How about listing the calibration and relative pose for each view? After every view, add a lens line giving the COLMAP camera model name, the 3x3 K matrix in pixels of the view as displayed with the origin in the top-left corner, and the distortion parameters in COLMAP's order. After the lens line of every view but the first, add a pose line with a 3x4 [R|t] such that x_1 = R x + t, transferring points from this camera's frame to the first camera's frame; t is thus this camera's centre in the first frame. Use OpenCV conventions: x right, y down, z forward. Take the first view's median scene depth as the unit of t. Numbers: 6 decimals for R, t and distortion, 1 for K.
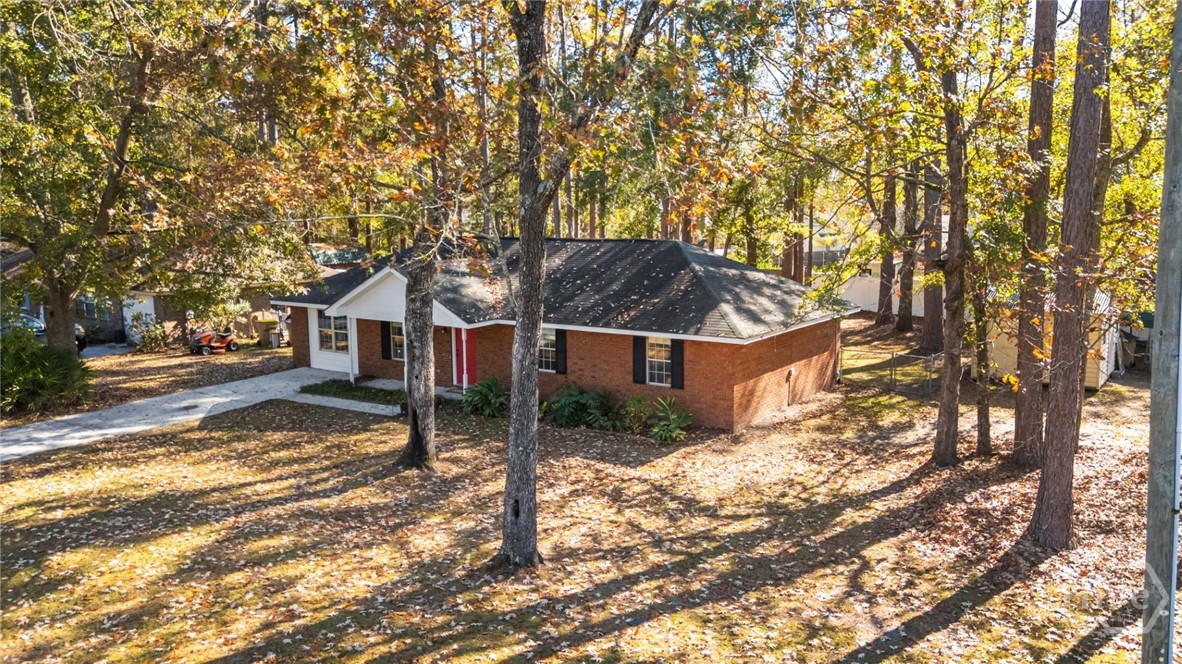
lens RADIAL K [[884.4, 0, 587.3], [0, 884.4, 333.6], [0, 0, 1]] dist [0.051288, -0.038516]
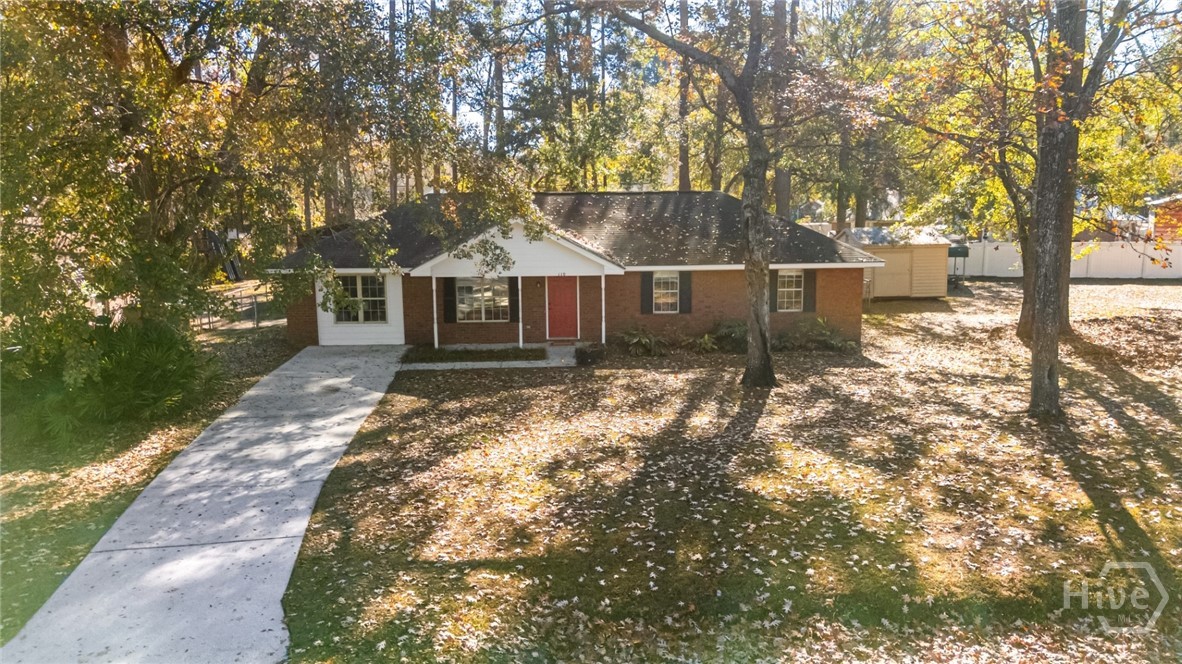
lens RADIAL K [[884.4, 0, 607.6], [0, 884.4, 365.7], [0, 0, 1]] dist [0.051288, -0.038516]
pose [[0.800620, -0.110347, 0.588924, -1.018785], [0.082362, 0.993833, 0.074247, 0.029663], [-0.593485, -0.010938, 0.804771, 0.263112]]
